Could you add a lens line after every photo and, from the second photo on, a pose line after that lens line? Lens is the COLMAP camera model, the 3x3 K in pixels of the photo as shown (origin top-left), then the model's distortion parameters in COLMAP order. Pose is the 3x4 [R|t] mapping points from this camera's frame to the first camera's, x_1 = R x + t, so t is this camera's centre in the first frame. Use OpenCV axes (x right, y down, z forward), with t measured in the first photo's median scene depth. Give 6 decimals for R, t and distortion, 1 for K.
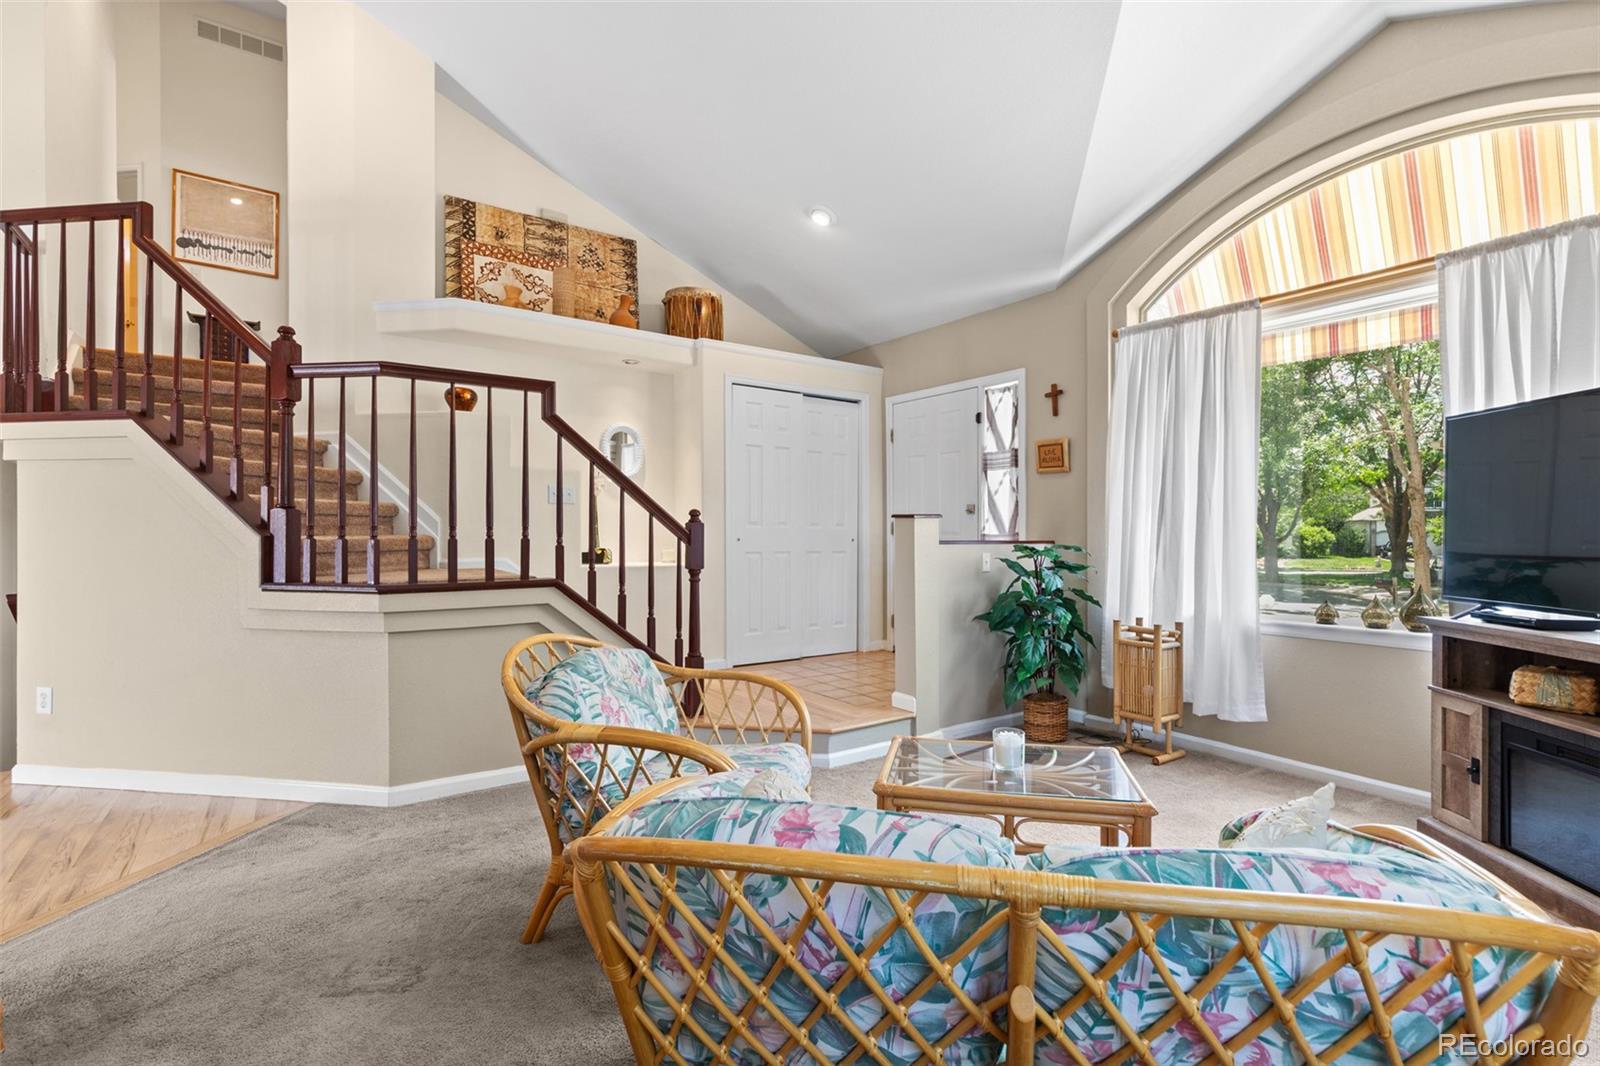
lens RADIAL K [[743.9, 0, 820.9], [0, 743.9, 529.0], [0, 0, 1]] dist [-0.000814, -0.000286]
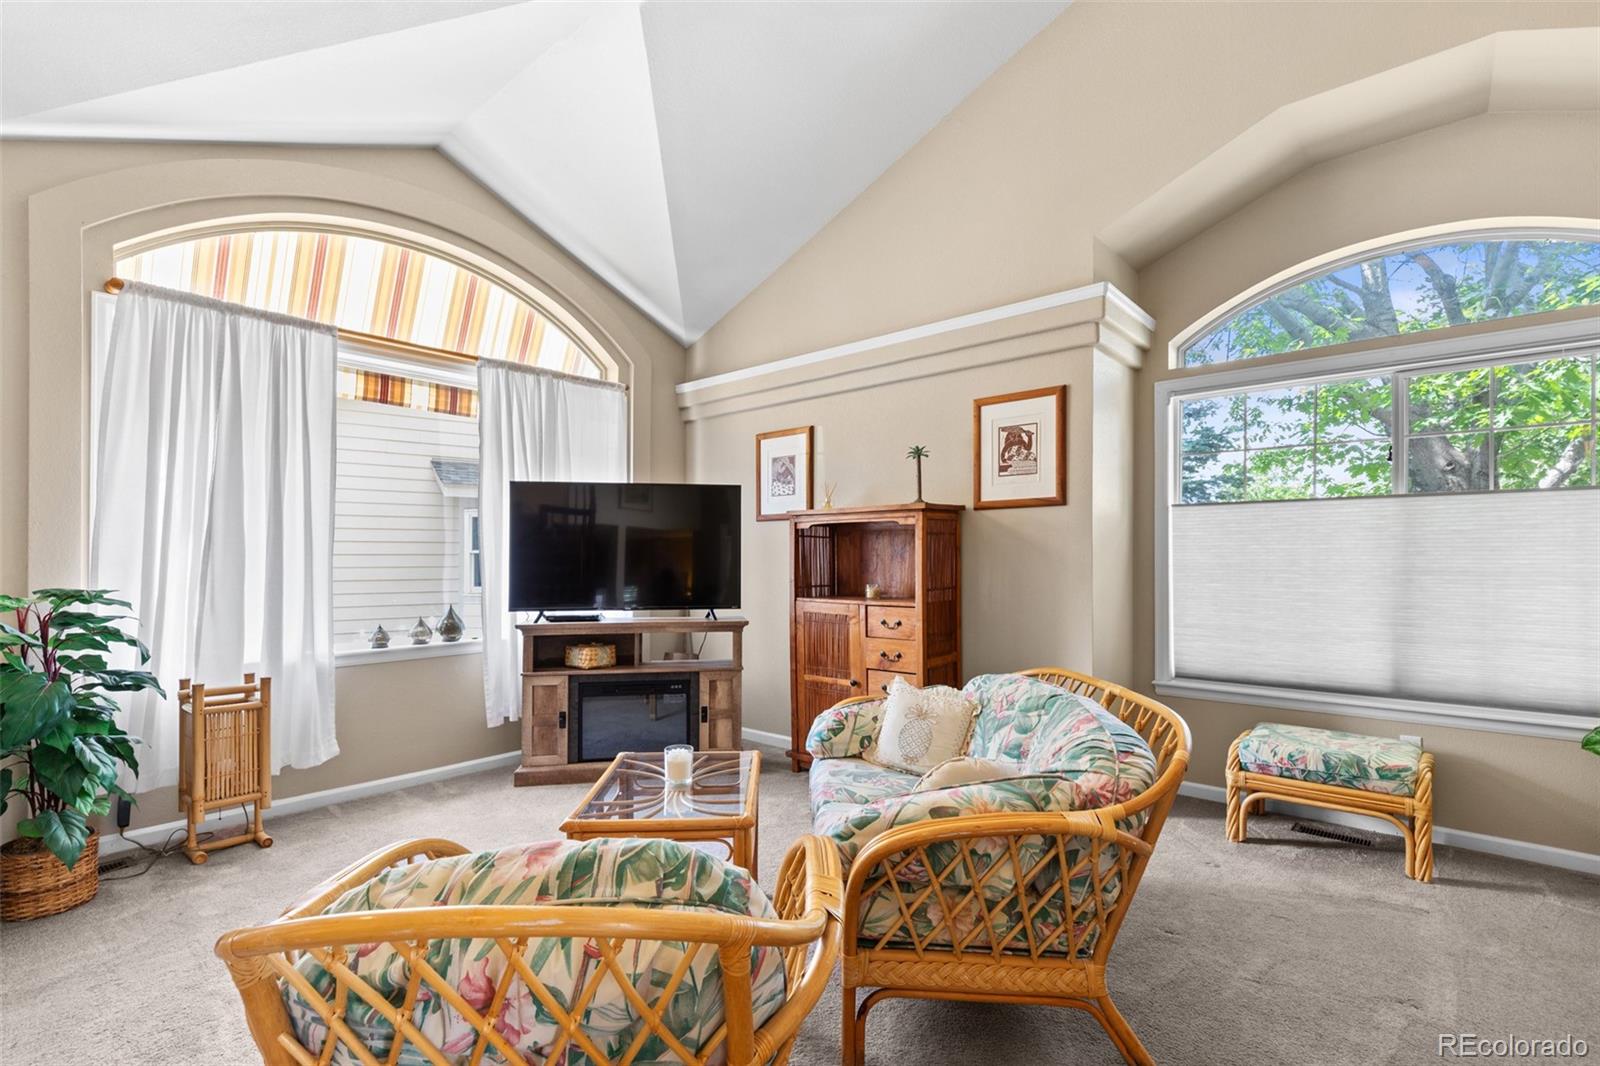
lens RADIAL K [[725.0, 0, 804.9], [0, 725.0, 521.9], [0, 0, 1]] dist [0.002262, 0.000417]
pose [[-0.238159, 0.047332, 0.970072, -0.491960], [-0.001397, 0.998794, -0.049076, -0.004003], [-0.971225, -0.013044, -0.237805, 0.625249]]
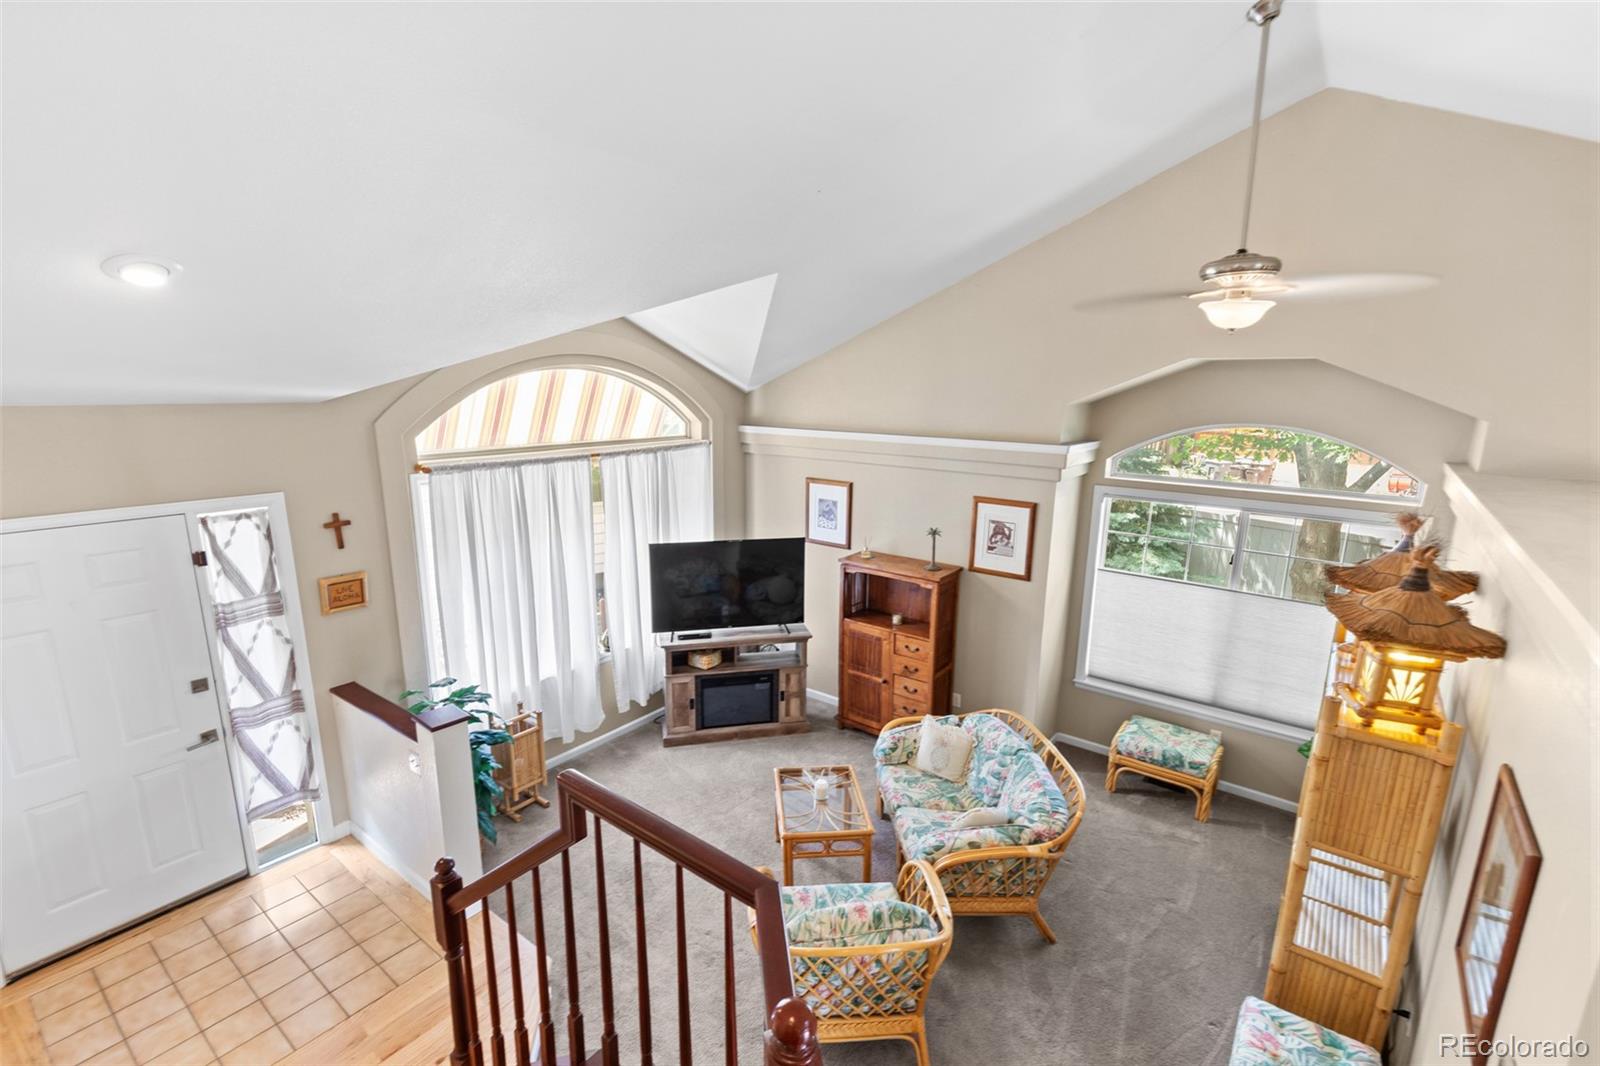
lens RADIAL K [[726.1, 0, 798.1], [0, 726.1, 476.6], [0, 0, 1]] dist [-0.000580, -0.000156]
pose [[-0.301093, -0.139392, 0.943352, -0.876298], [-0.023726, 0.990047, 0.138719, -0.488362], [-0.953300, 0.019386, -0.301403, 0.961017]]
